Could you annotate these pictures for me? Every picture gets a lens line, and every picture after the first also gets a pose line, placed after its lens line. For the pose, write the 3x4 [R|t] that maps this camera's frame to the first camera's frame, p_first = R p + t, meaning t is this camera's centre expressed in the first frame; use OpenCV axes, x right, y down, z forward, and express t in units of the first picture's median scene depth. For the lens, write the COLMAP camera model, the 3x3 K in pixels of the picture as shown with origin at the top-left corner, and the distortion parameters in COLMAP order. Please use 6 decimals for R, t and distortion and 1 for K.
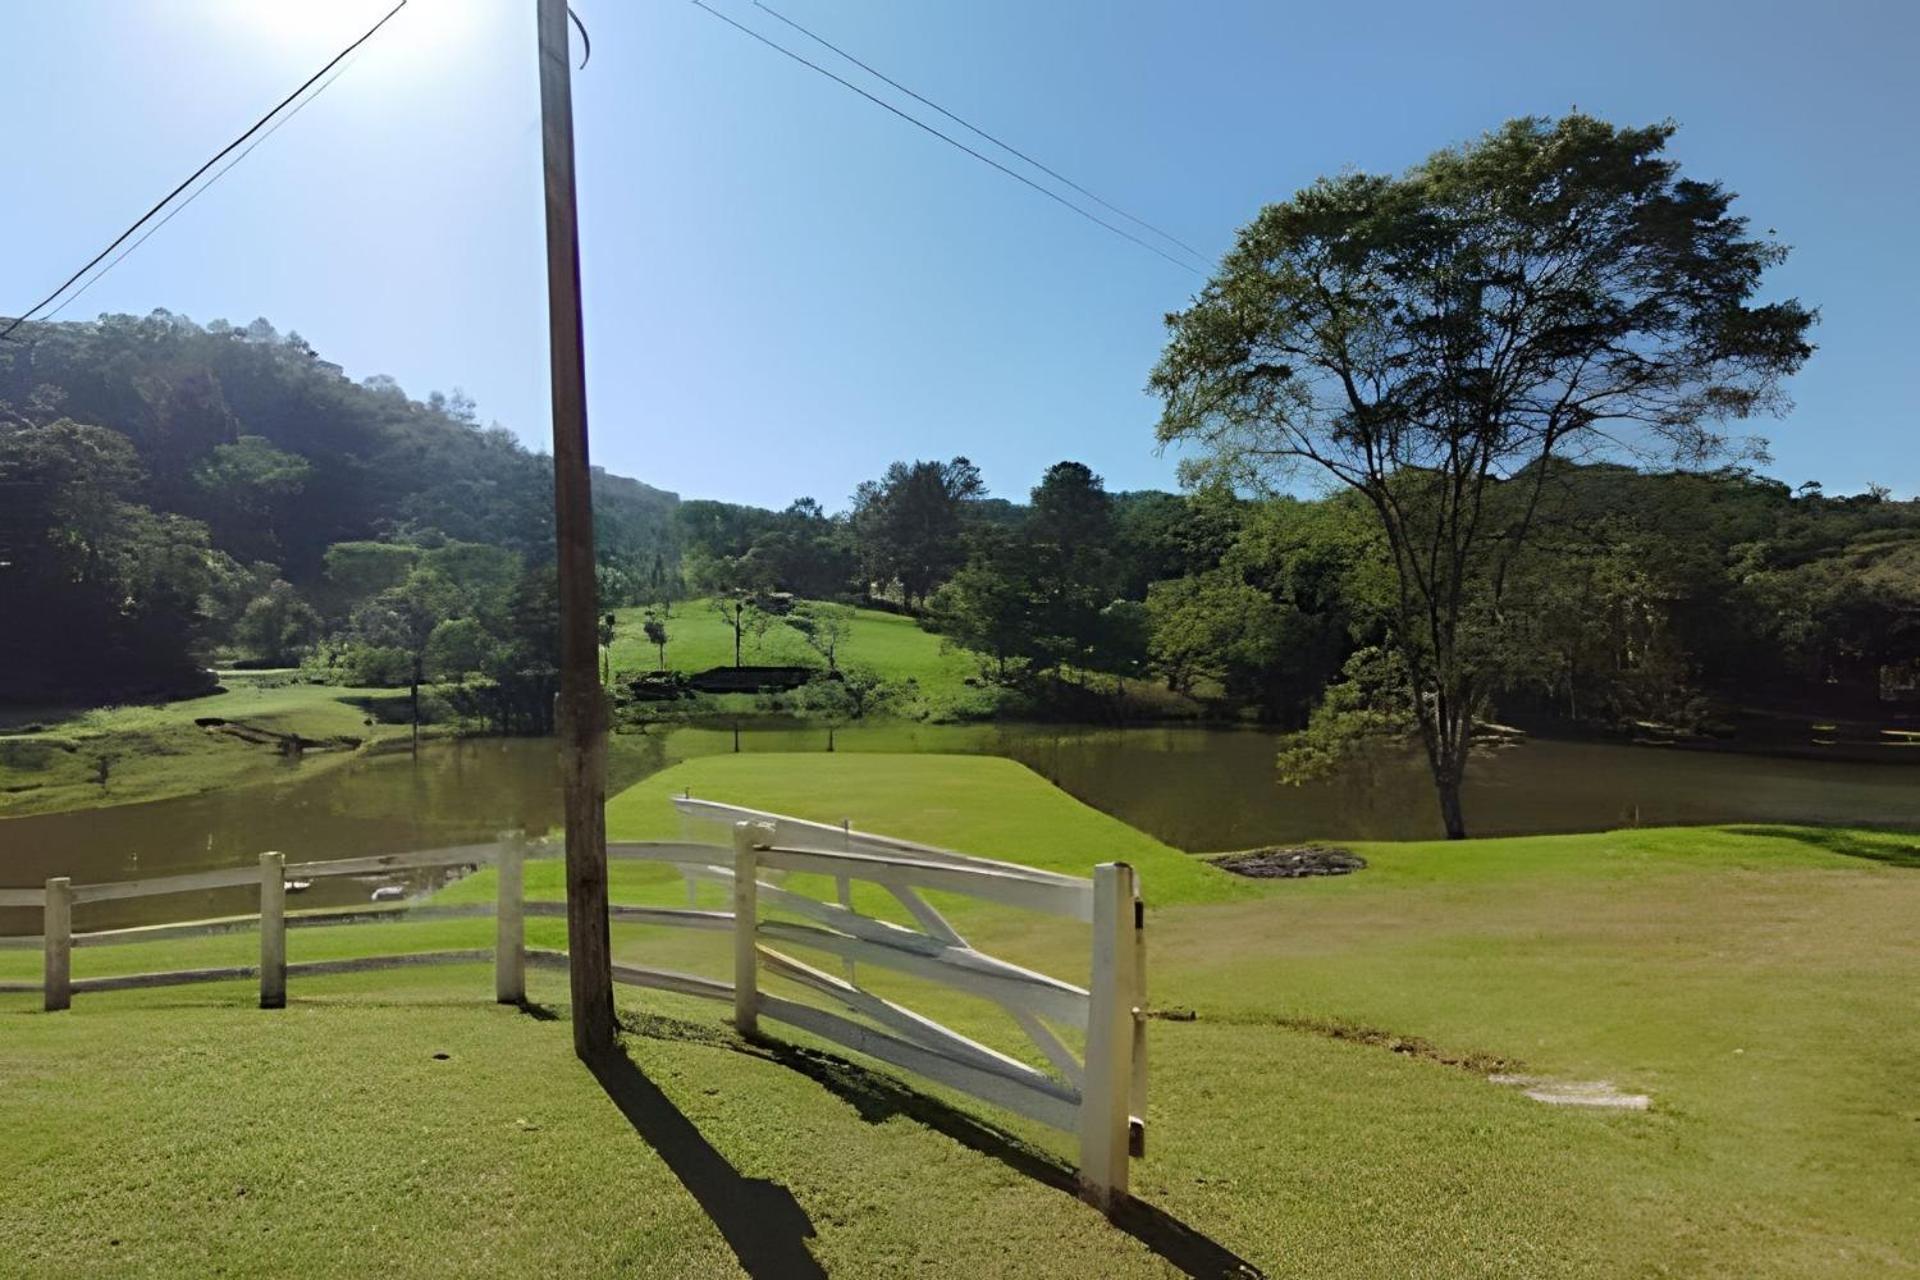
lens RADIAL K [[899.8, 0, 1008.9], [0, 899.8, 655.6], [0, 0, 1]] dist [-0.002162, -0.001037]
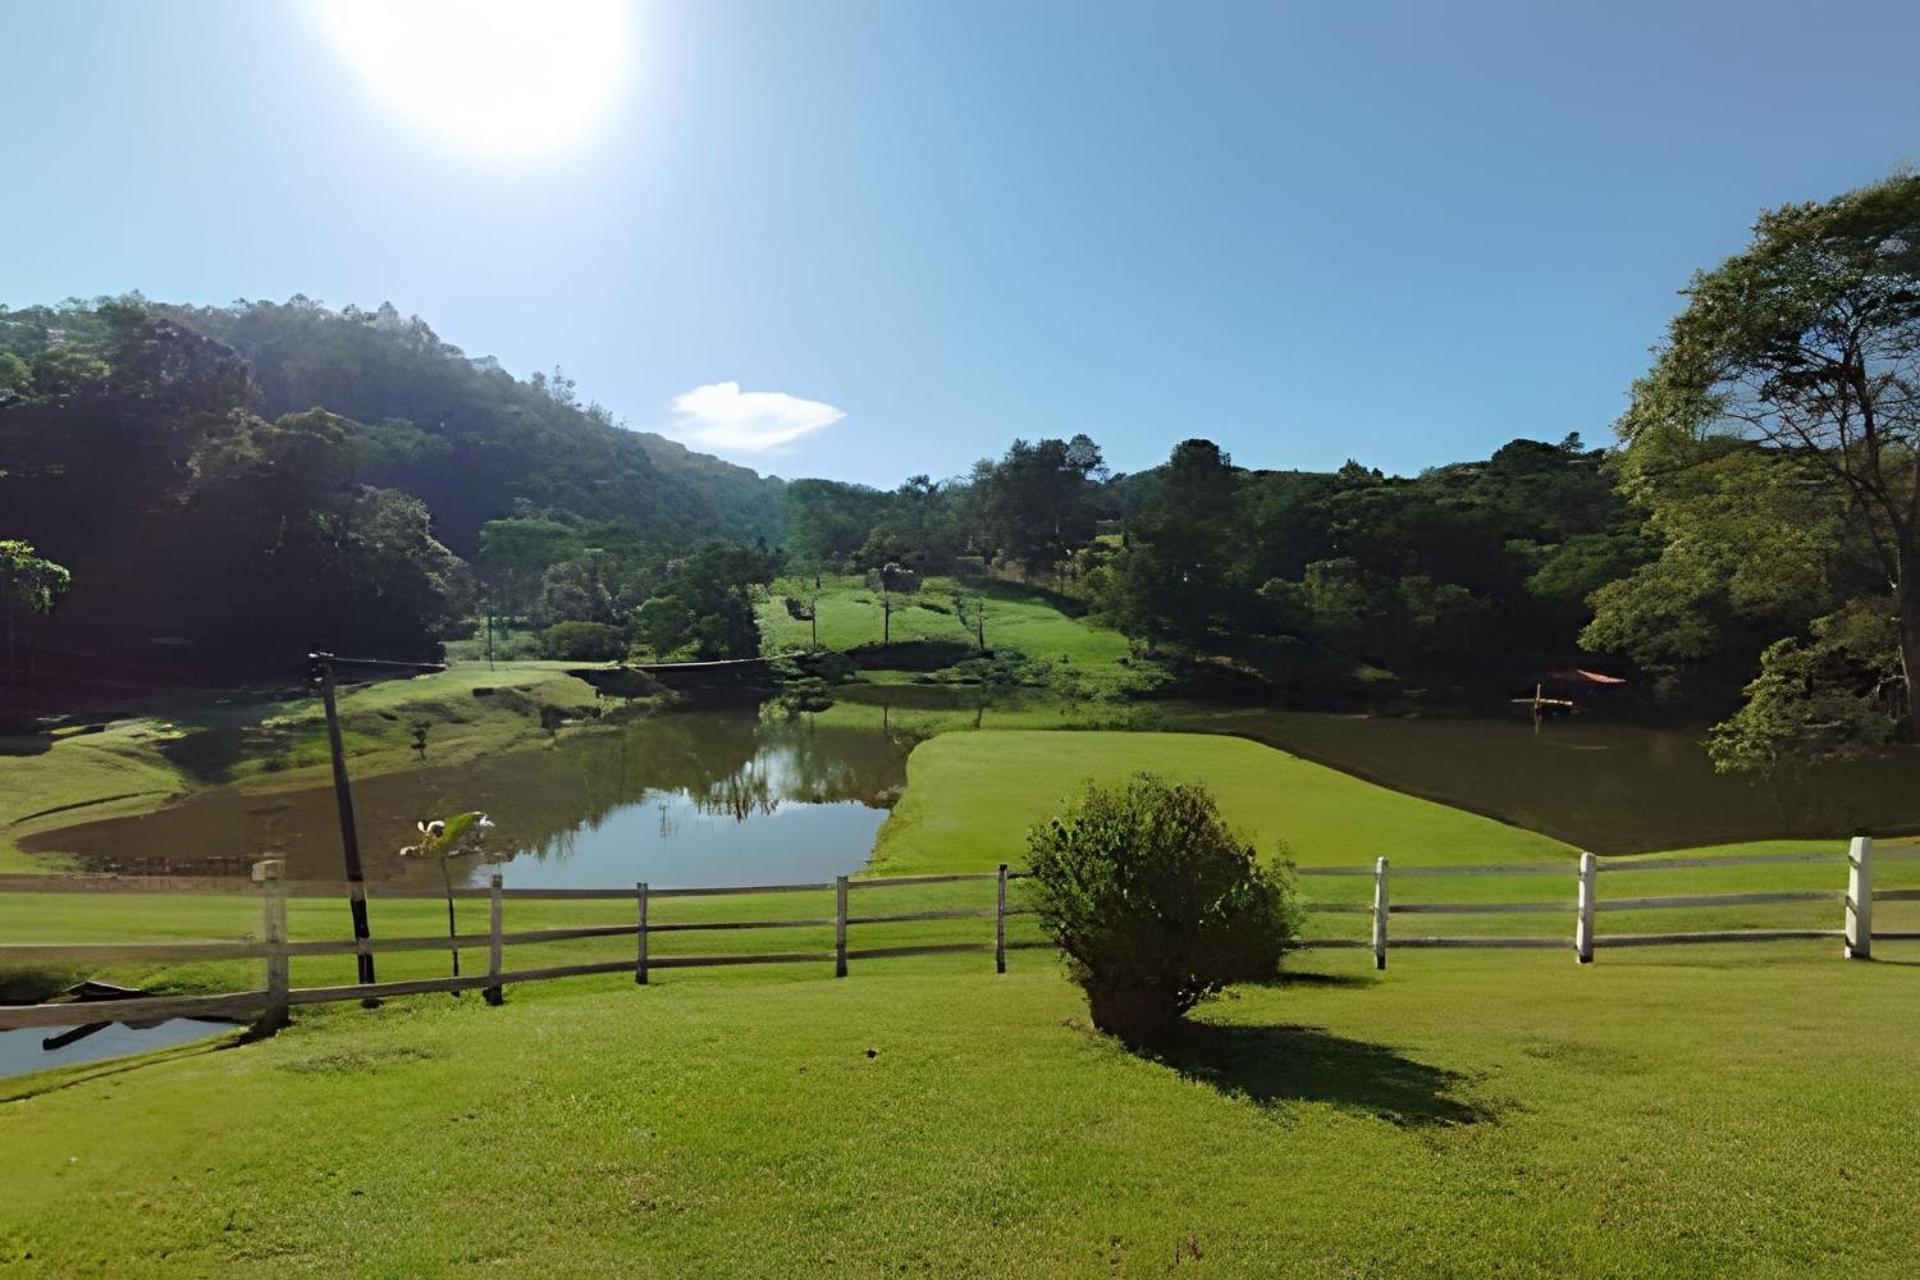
lens RADIAL K [[899.8, 0, 1001.0], [0, 899.8, 663.4], [0, 0, 1]] dist [-0.002162, -0.001037]
pose [[0.997960, 0.010522, -0.062965, -0.107948], [-0.008231, 0.999298, 0.036536, -0.003056], [0.063305, -0.035943, 0.997347, -0.018013]]
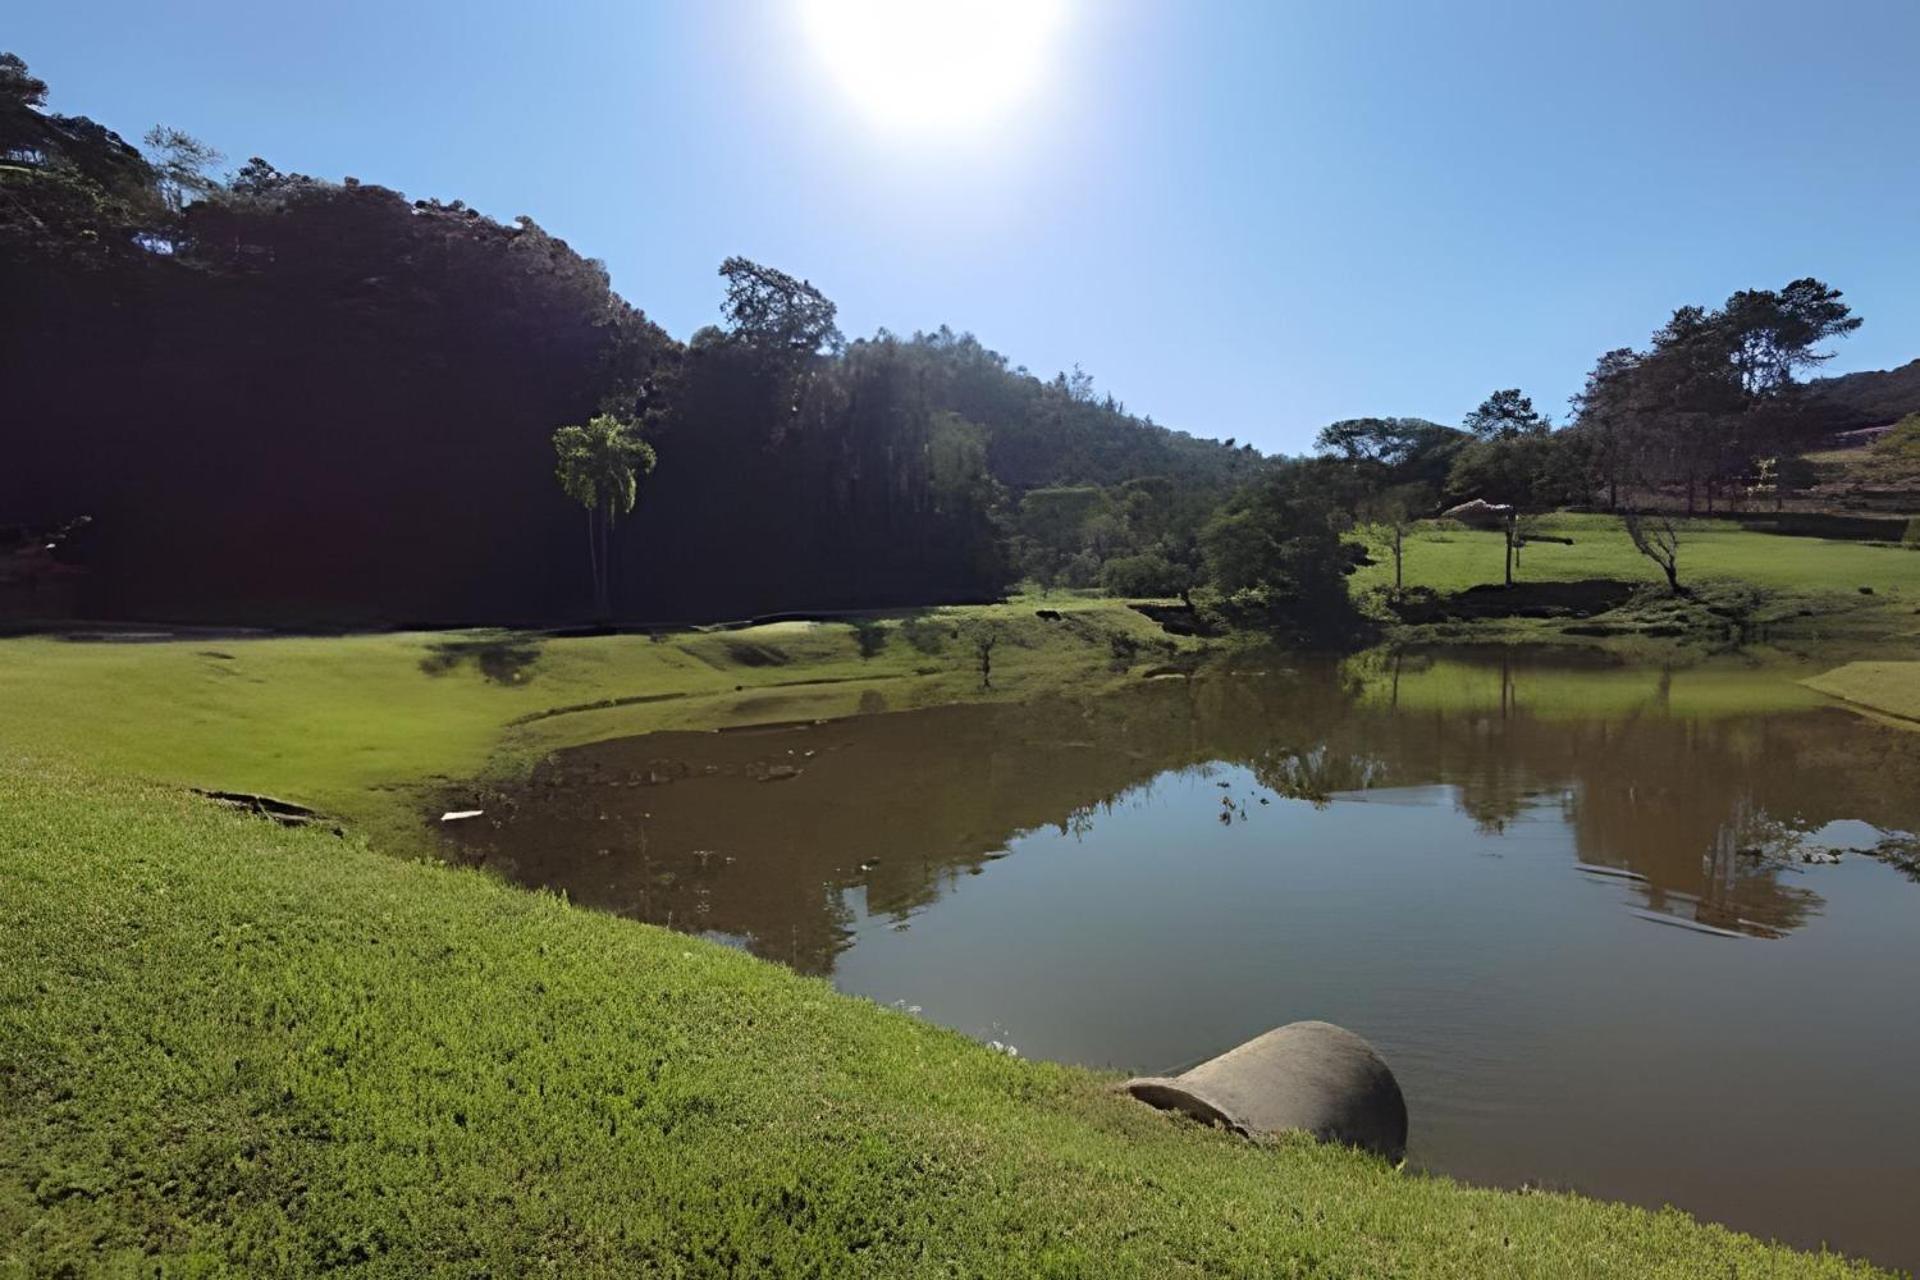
lens RADIAL K [[894.4, 0, 982.8], [0, 894.4, 643.3], [0, 0, 1]] dist [-0.007658, -0.000424]
pose [[0.816083, 0.002470, -0.577930, -0.233525], [0.009992, 0.999781, 0.018382, 0.044393], [0.577849, -0.020776, 0.815880, 0.135210]]
